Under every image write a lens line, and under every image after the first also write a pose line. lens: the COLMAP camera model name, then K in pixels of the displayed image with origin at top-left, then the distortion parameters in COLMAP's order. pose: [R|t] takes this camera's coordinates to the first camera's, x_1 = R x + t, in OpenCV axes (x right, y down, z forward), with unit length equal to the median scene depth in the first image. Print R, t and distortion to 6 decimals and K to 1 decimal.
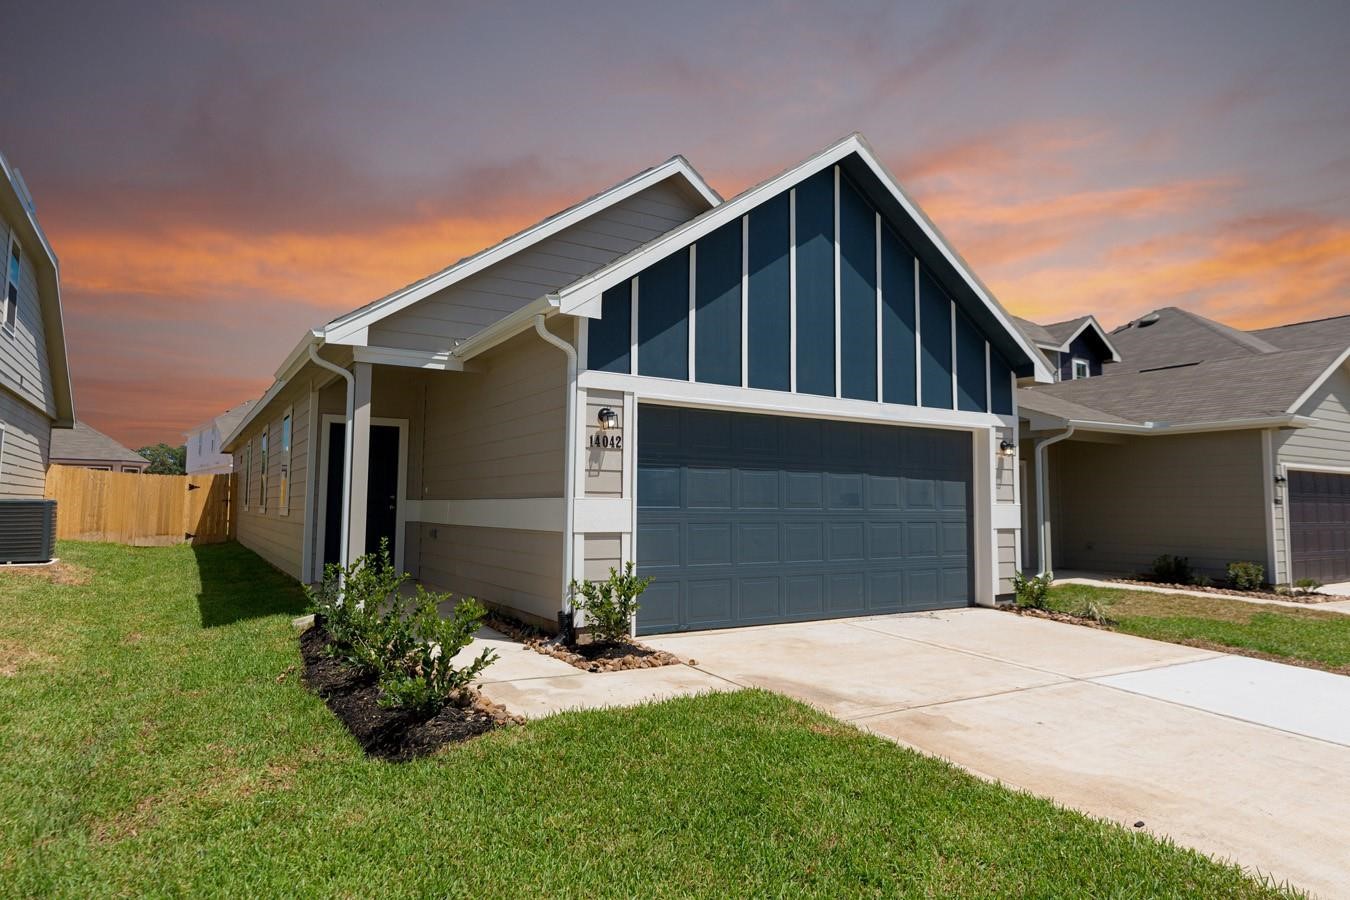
lens RADIAL K [[800.6, 0, 675.0], [0, 800.6, 450.0], [0, 0, 1]] dist [0.002964, 0.000696]
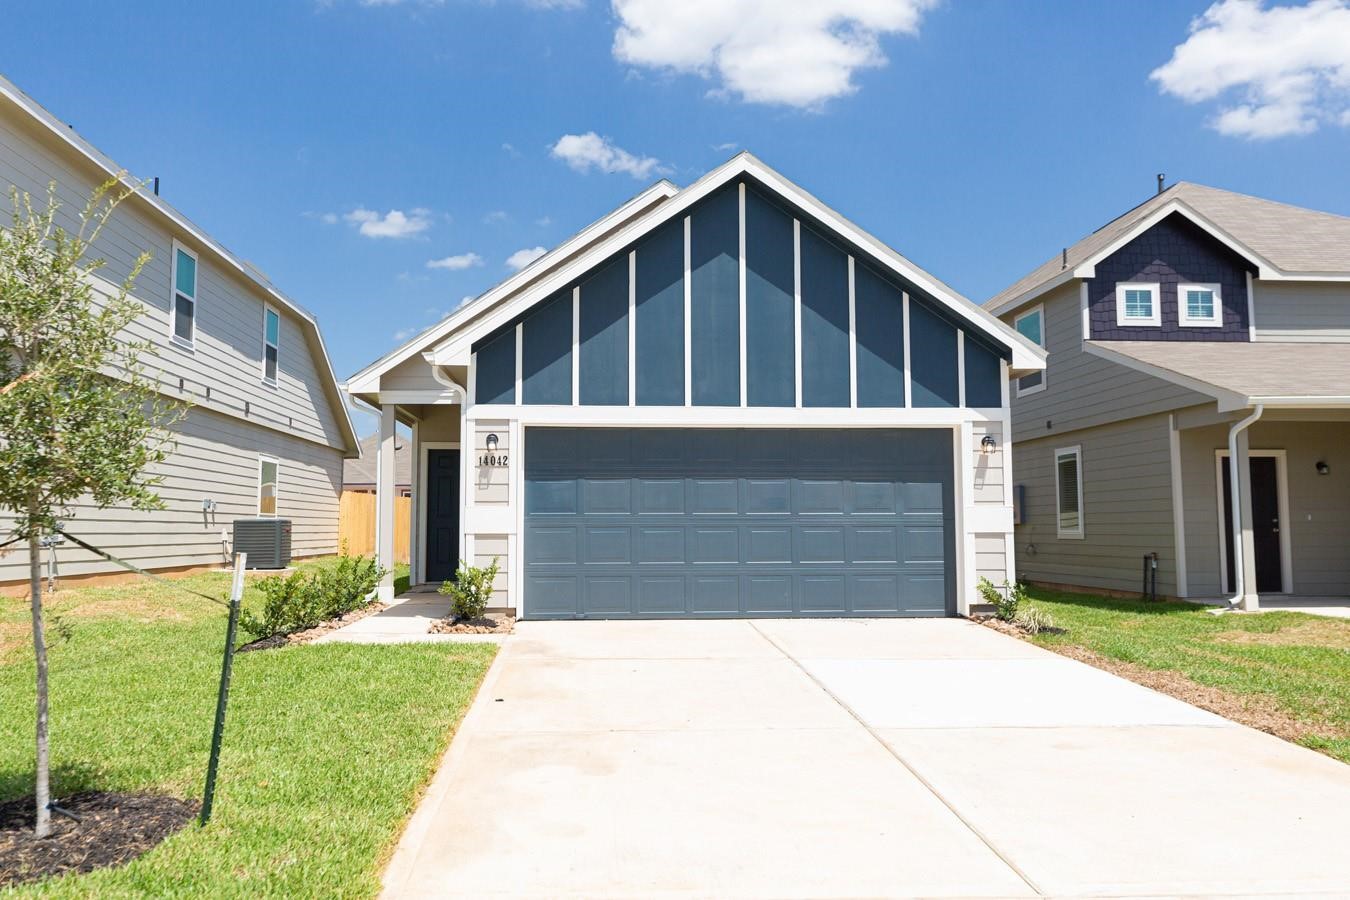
lens RADIAL K [[1076.2, 0, 666.3], [0, 1076.2, 451.3], [0, 0, 1]] dist [0.001206, -0.000046]
pose [[0.883033, -0.045198, -0.467129, 0.723327], [0.043272, 0.998953, -0.014857, 0.008796], [0.467311, -0.007094, 0.884064, -0.271997]]
